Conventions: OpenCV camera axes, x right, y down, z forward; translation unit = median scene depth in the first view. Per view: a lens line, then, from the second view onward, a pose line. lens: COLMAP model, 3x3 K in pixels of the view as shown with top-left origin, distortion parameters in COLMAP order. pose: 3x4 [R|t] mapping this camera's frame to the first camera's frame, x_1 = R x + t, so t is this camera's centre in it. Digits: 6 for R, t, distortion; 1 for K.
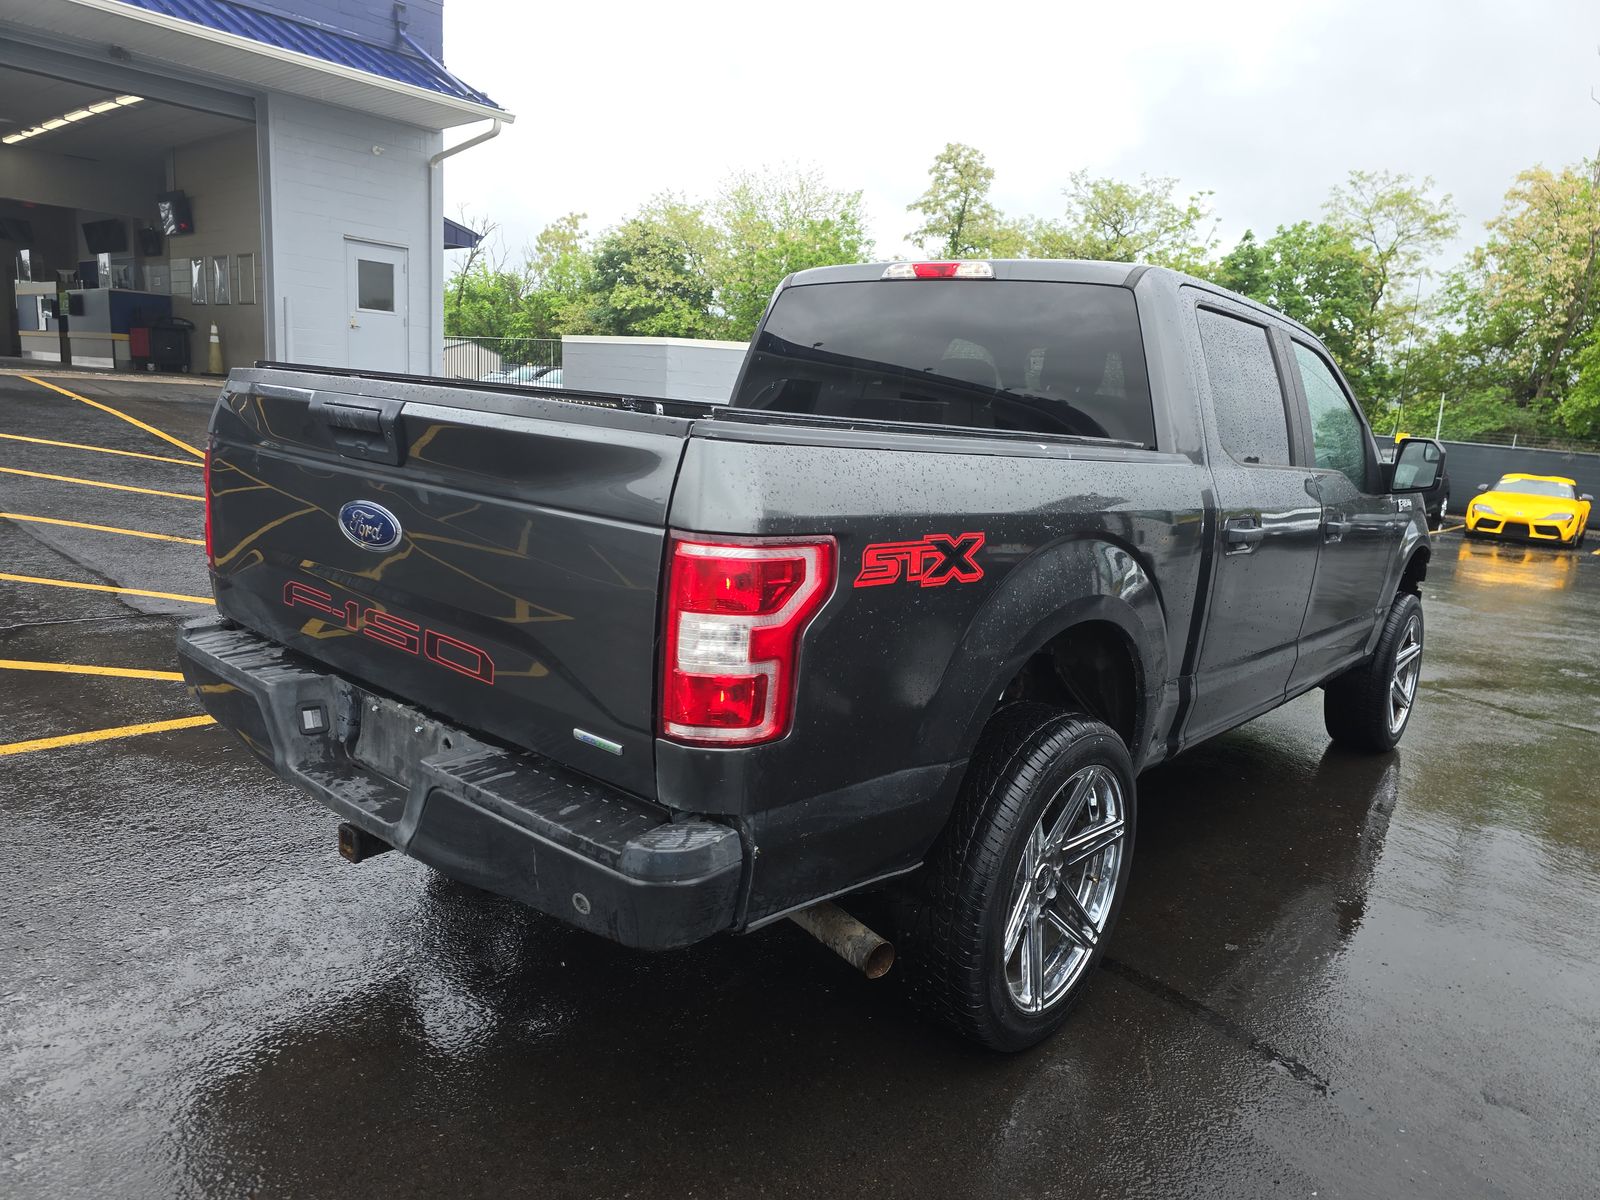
lens RADIAL K [[1077.4, 0, 807.7], [0, 1077.4, 594.1], [0, 0, 1]] dist [0.045575, -0.038445]
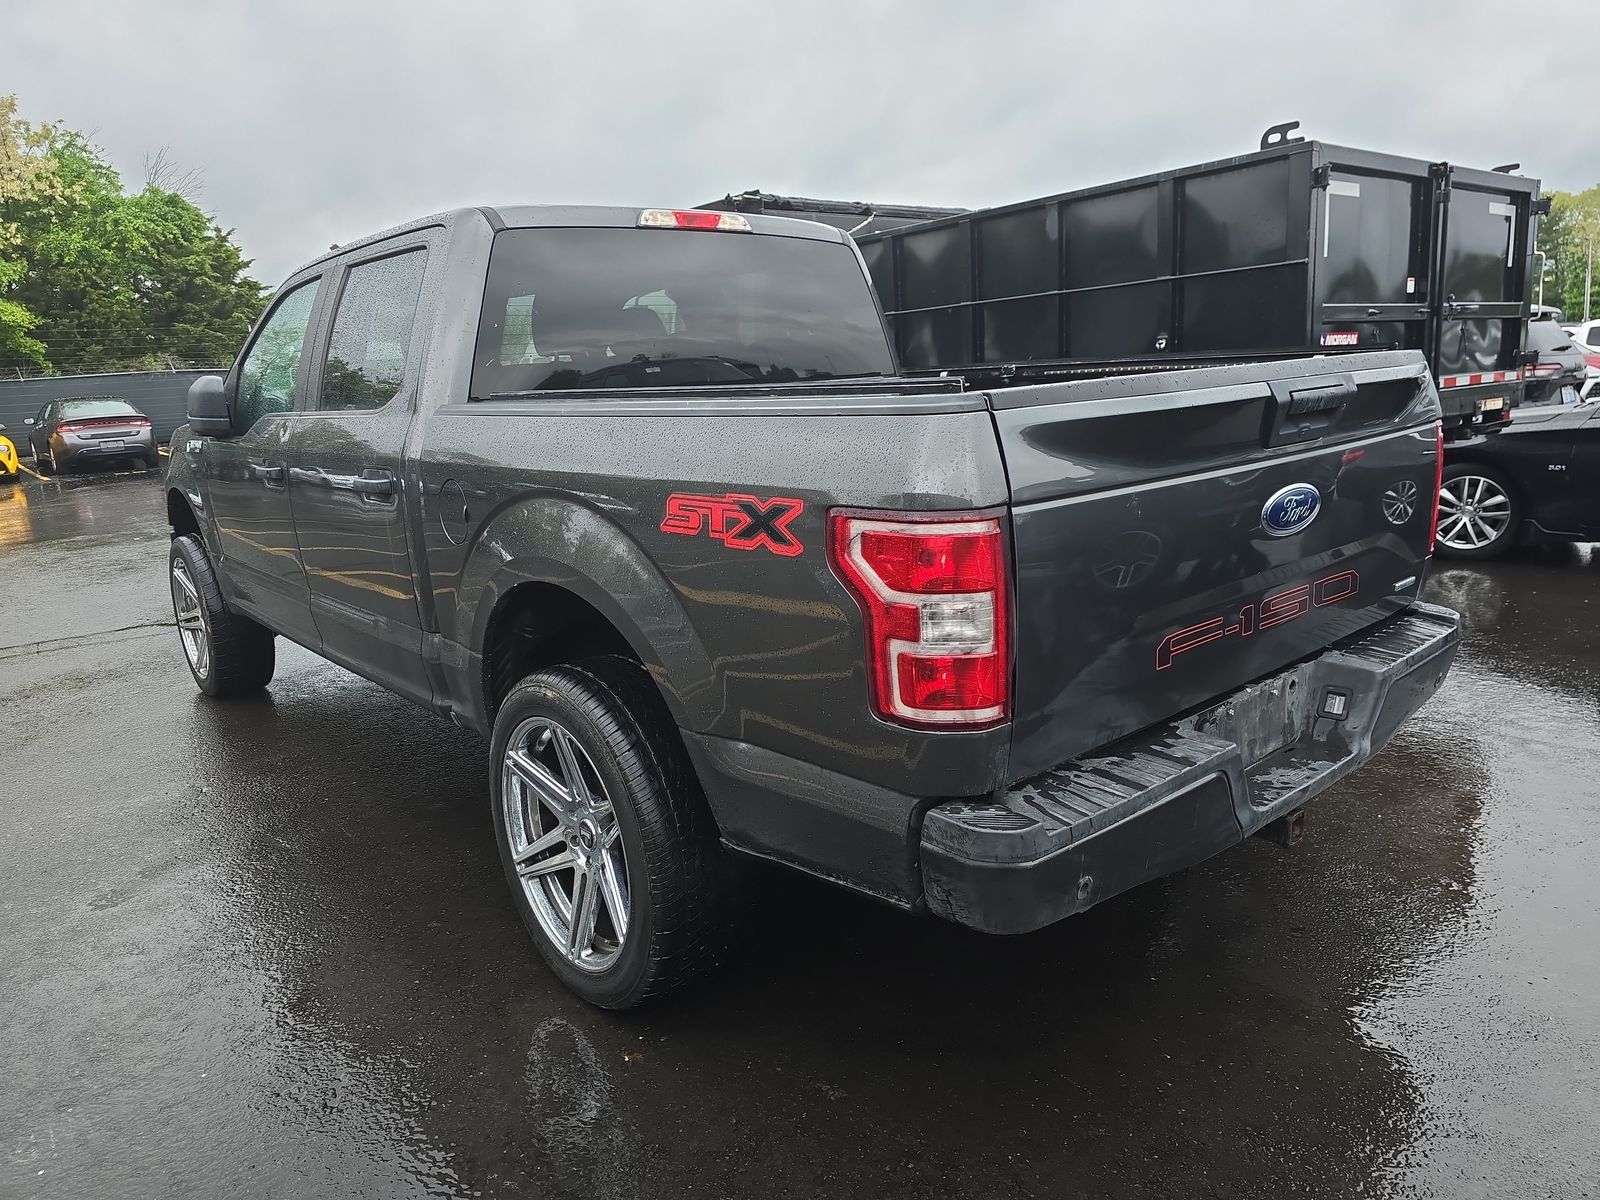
lens RADIAL K [[1077.4, 0, 806.8], [0, 1077.4, 587.0], [0, 0, 1]] dist [0.045575, -0.038445]
pose [[0.153920, -0.295761, 0.942780, -0.098333], [0.232020, 0.938290, 0.256473, -0.024321], [-0.960456, 0.179267, 0.213044, 0.084951]]
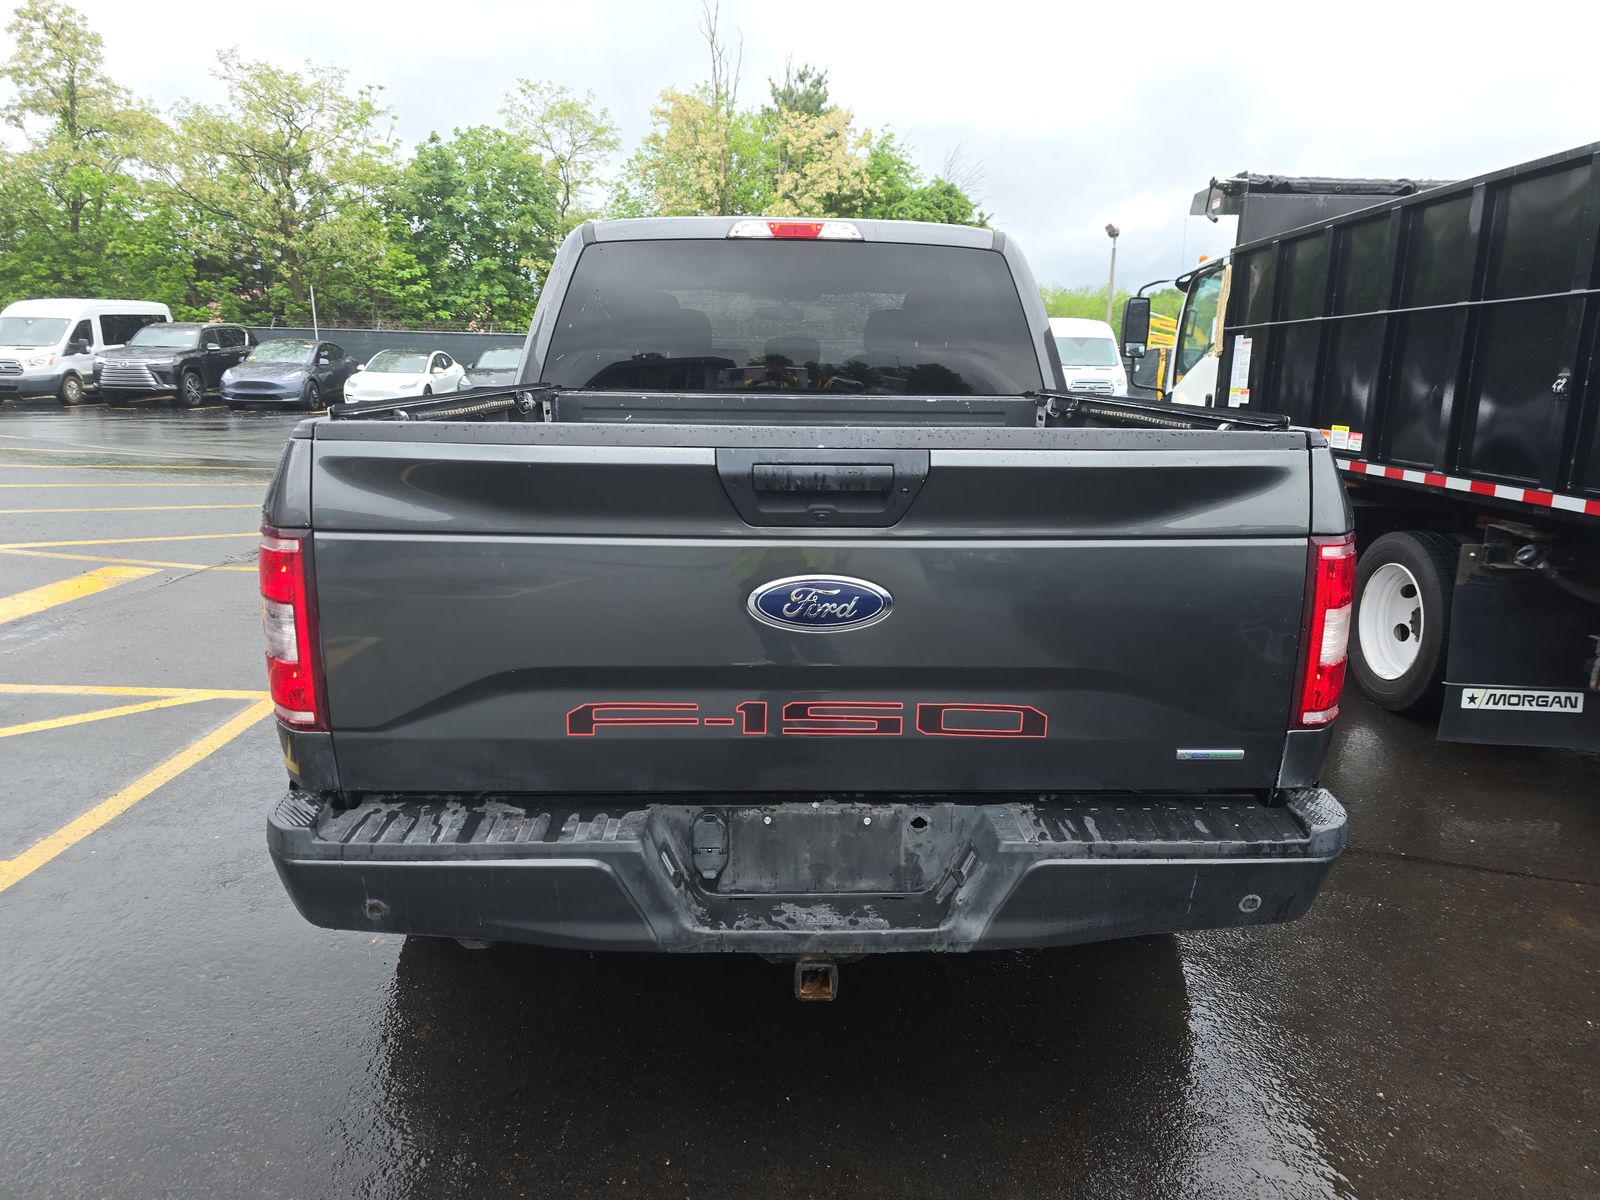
lens RADIAL K [[1077.4, 0, 809.0], [0, 1077.4, 593.4], [0, 0, 1]] dist [0.045575, -0.038445]
pose [[0.741108, -0.220324, 0.634205, -0.063990], [0.165322, 0.975422, 0.145674, -0.013165], [-0.650713, -0.003112, 0.759318, 0.027047]]
